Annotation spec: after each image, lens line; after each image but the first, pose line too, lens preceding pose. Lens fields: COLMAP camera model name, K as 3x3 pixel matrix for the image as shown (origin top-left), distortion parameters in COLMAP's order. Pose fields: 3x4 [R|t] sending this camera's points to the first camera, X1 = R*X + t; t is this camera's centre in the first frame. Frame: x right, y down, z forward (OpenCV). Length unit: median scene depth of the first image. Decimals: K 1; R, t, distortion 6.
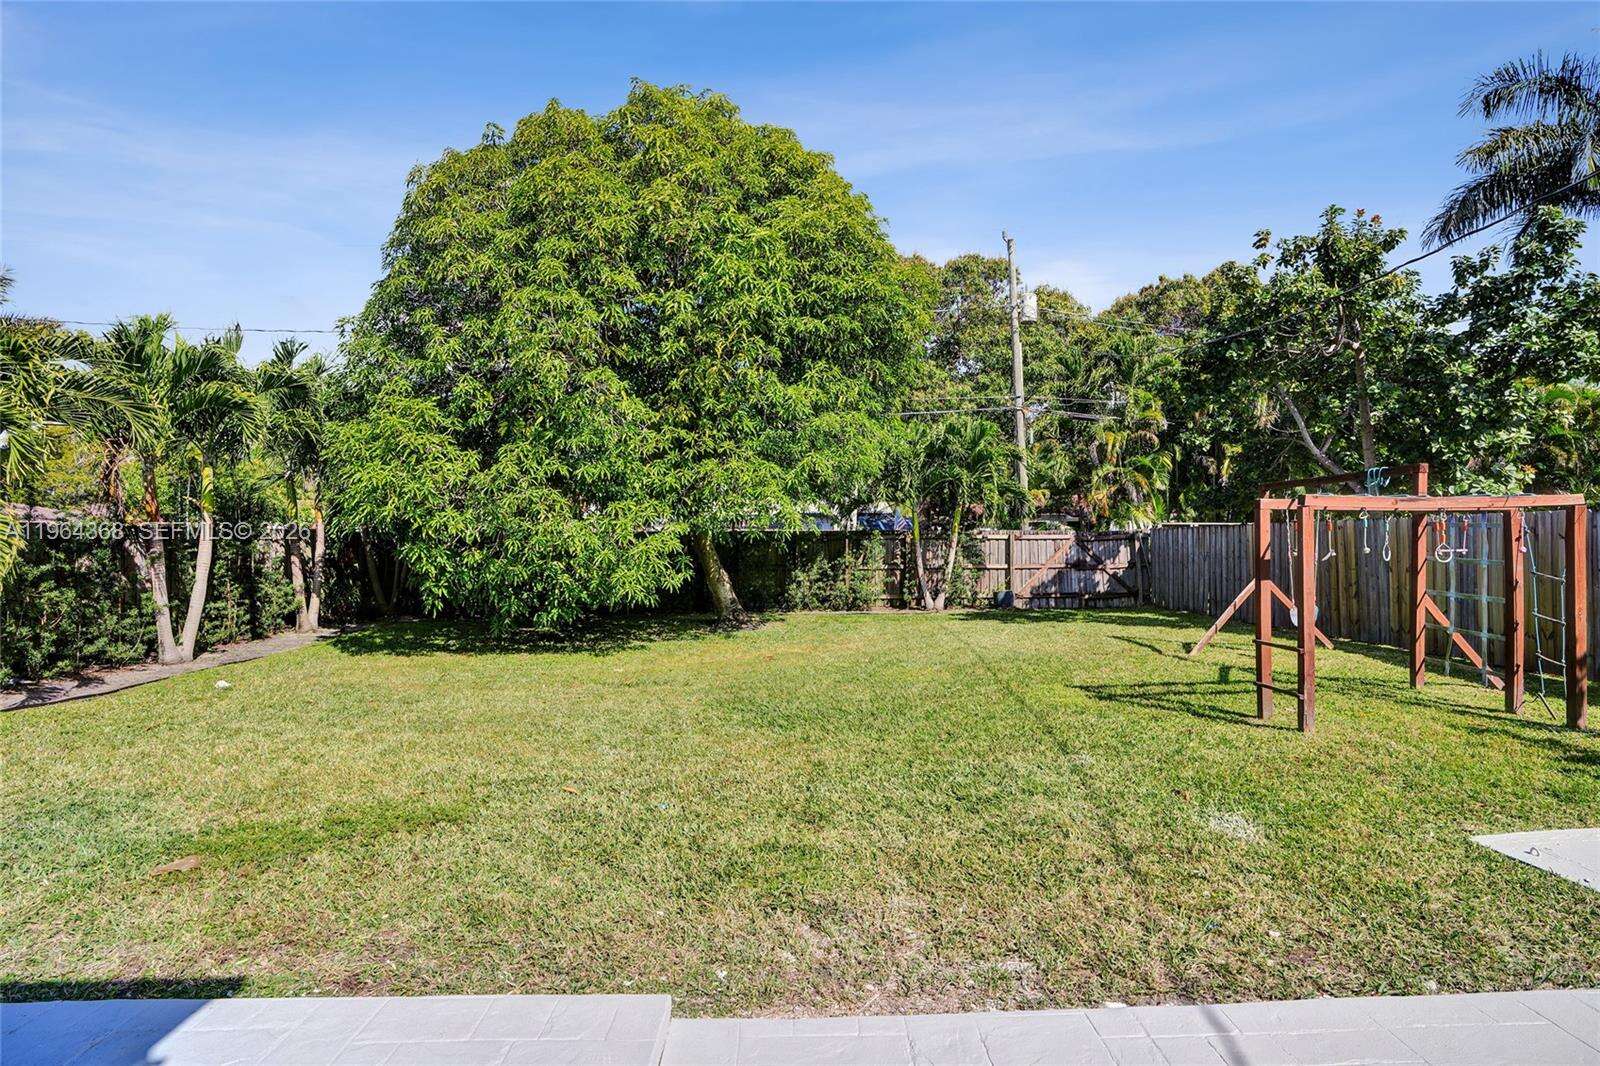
lens RADIAL K [[745.2, 0, 798.5], [0, 745.2, 534.7], [0, 0, 1]] dist [-0.060824, 0.022037]
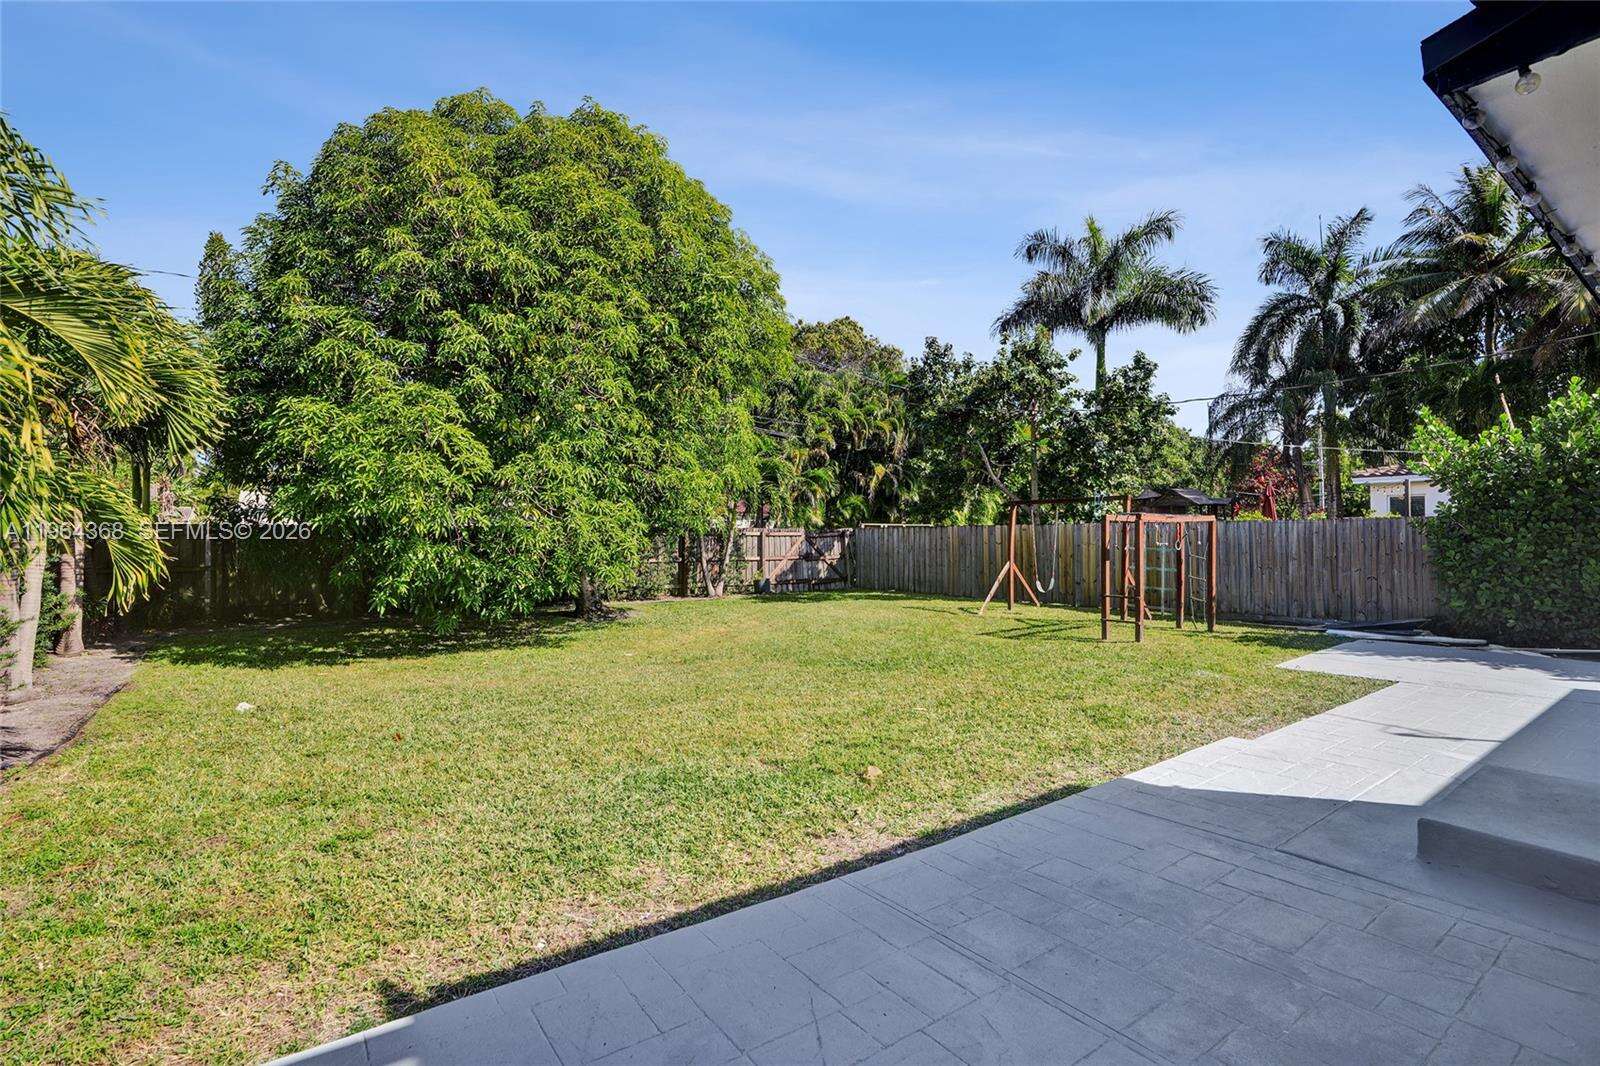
lens RADIAL K [[745.2, 0, 794.9], [0, 745.2, 526.0], [0, 0, 1]] dist [-0.060824, 0.022037]
pose [[0.825407, 0.011565, 0.564420, -0.357653], [-0.008567, 0.999932, -0.007960, -0.000172], [-0.564473, 0.001735, 0.825450, -0.017601]]
